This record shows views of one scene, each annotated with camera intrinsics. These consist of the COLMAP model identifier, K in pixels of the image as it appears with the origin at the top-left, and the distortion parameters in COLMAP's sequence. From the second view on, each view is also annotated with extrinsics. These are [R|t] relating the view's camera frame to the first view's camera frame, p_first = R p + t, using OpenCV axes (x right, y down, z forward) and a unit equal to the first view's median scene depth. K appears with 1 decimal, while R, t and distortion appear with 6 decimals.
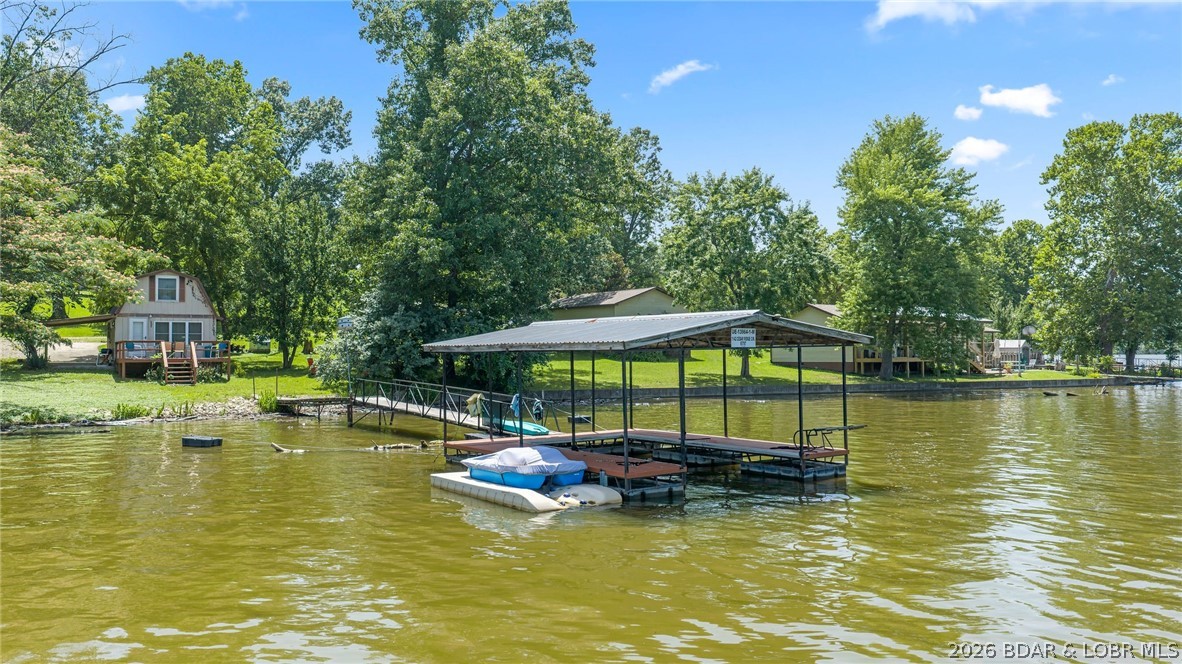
lens RADIAL K [[979.9, 0, 593.5], [0, 979.9, 329.8], [0, 0, 1]] dist [0.036631, -0.080526]
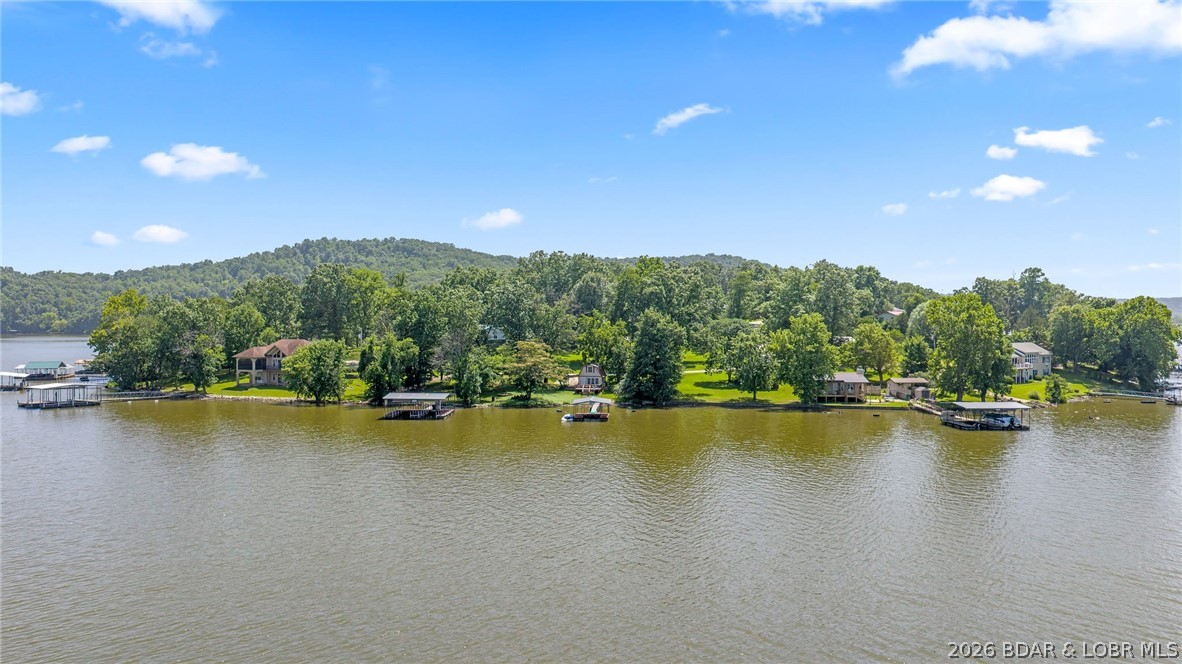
lens RADIAL K [[979.9, 0, 593.5], [0, 979.9, 329.8], [0, 0, 1]] dist [0.036631, -0.080526]
pose [[0.802296, 0.014226, -0.596757, 1.723252], [0.006491, 0.999449, 0.032553, -0.297648], [0.596891, -0.029991, 0.801761, -1.906030]]
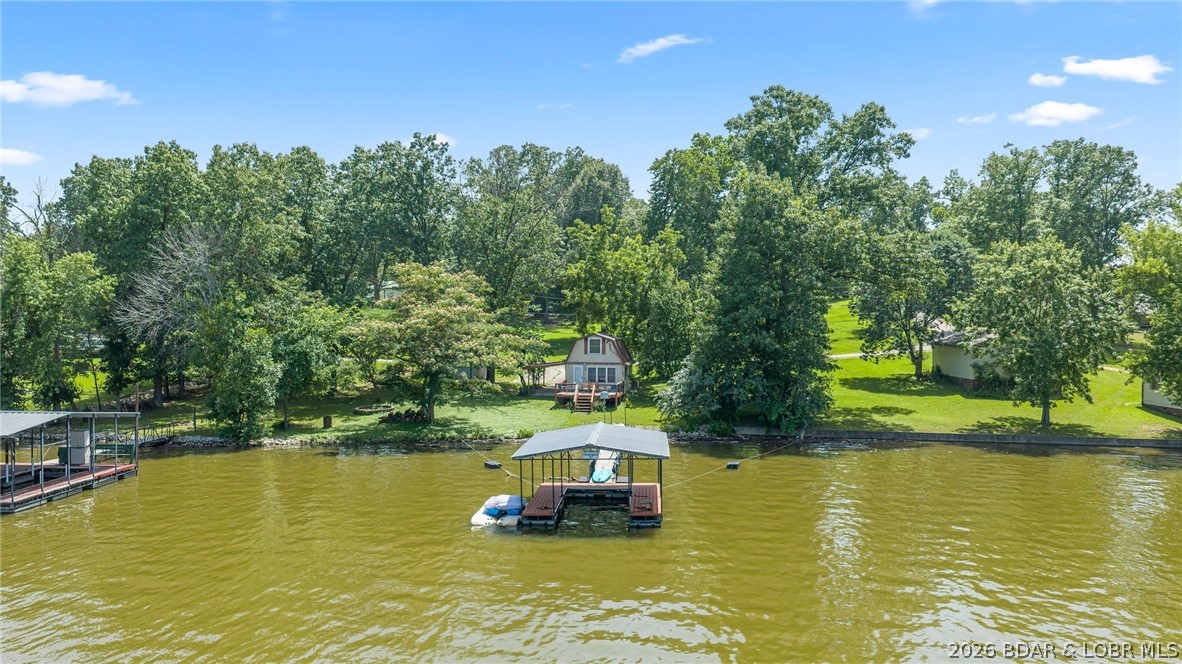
lens RADIAL K [[979.9, 0, 593.5], [0, 979.9, 329.8], [0, 0, 1]] dist [0.036631, -0.080526]
pose [[0.795363, 0.012190, -0.606011, 0.464414], [0.006692, 0.999560, 0.028890, -0.103889], [0.606097, -0.027033, 0.794931, -0.211918]]
